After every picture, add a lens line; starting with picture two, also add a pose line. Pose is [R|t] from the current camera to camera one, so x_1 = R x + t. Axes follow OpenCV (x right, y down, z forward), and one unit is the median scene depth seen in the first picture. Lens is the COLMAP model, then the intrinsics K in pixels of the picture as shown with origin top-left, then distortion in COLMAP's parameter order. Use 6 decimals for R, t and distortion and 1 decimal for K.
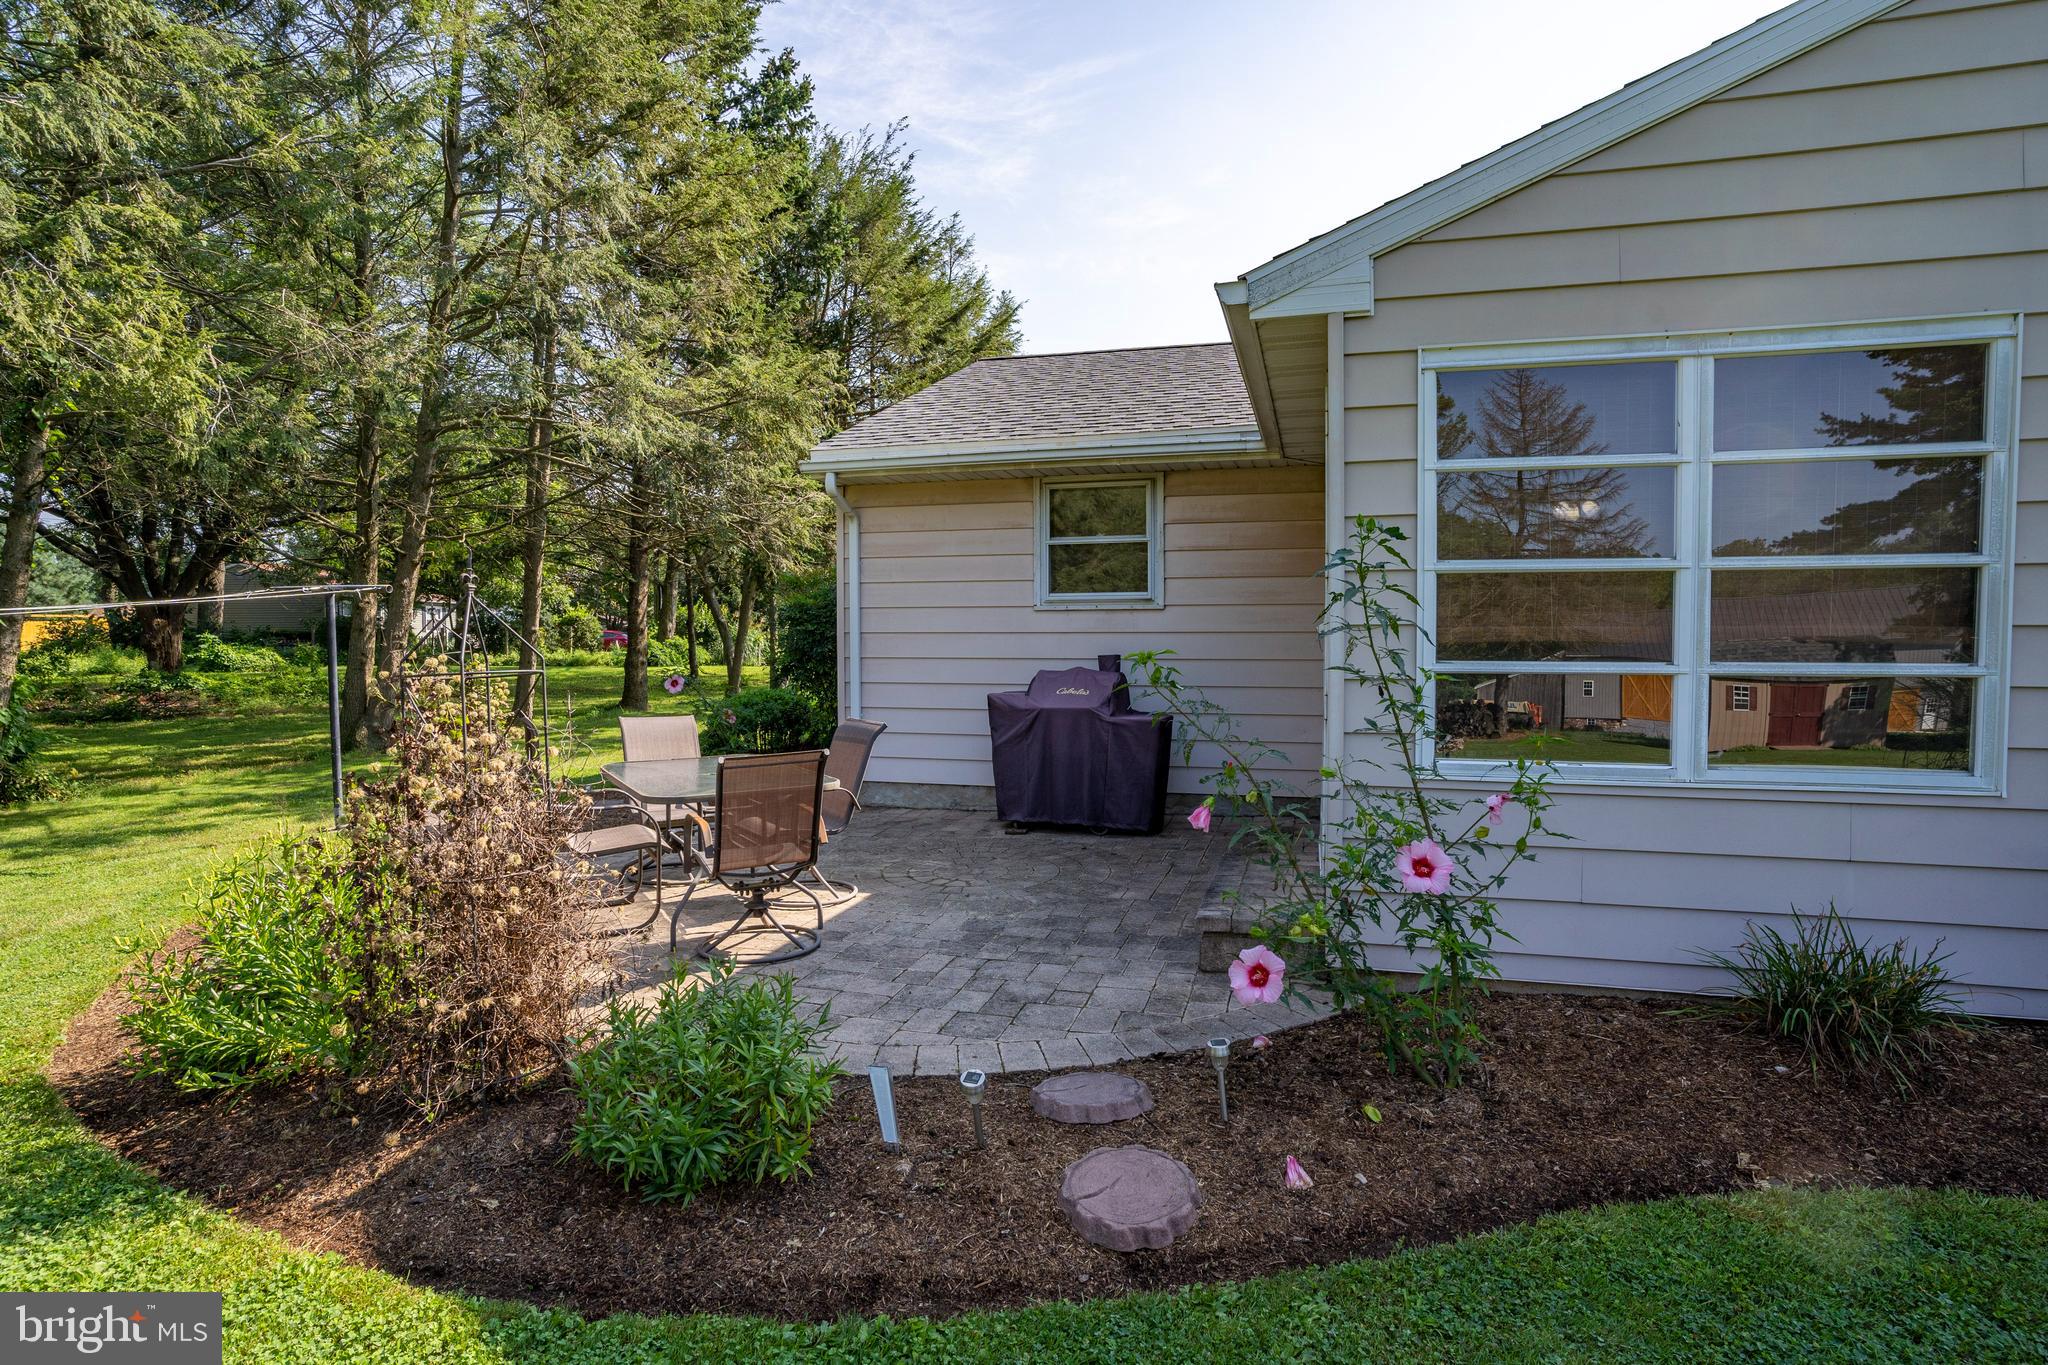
lens RADIAL K [[1041.6, 0, 1024.0], [0, 1041.6, 682.5], [0, 0, 1]] dist [-0.056875, 0.000146]
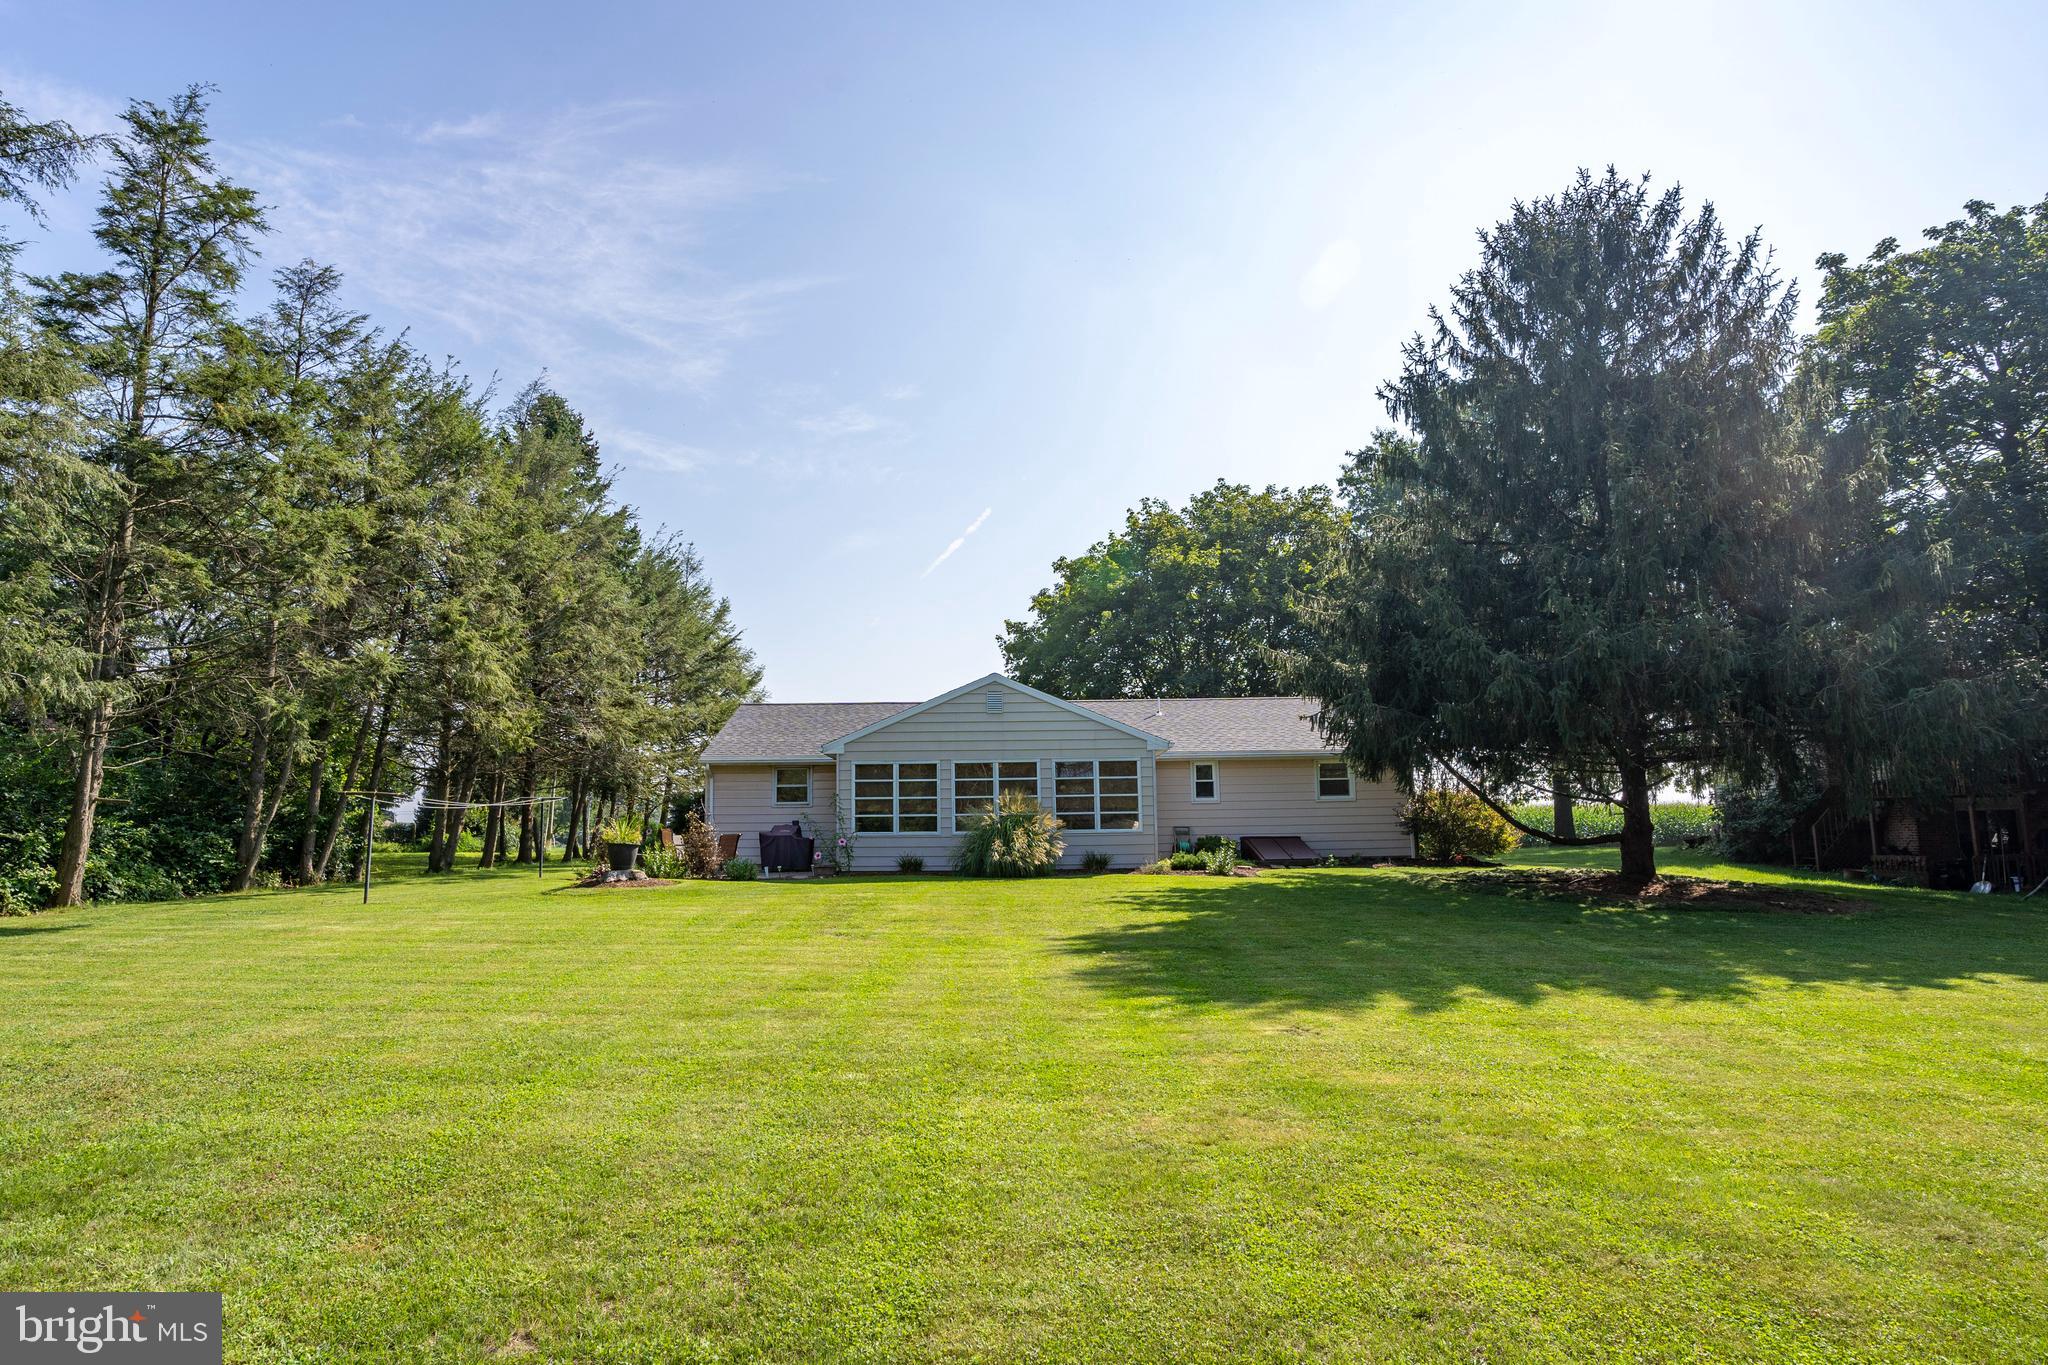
lens RADIAL K [[1041.6, 0, 1024.0], [0, 1041.6, 682.5], [0, 0, 1]] dist [-0.056875, 0.000146]
pose [[0.952917, 0.035922, 0.301095, -0.234125], [0.022443, 0.981880, -0.188169, 0.178537], [-0.302398, 0.186067, 0.934844, -2.383386]]
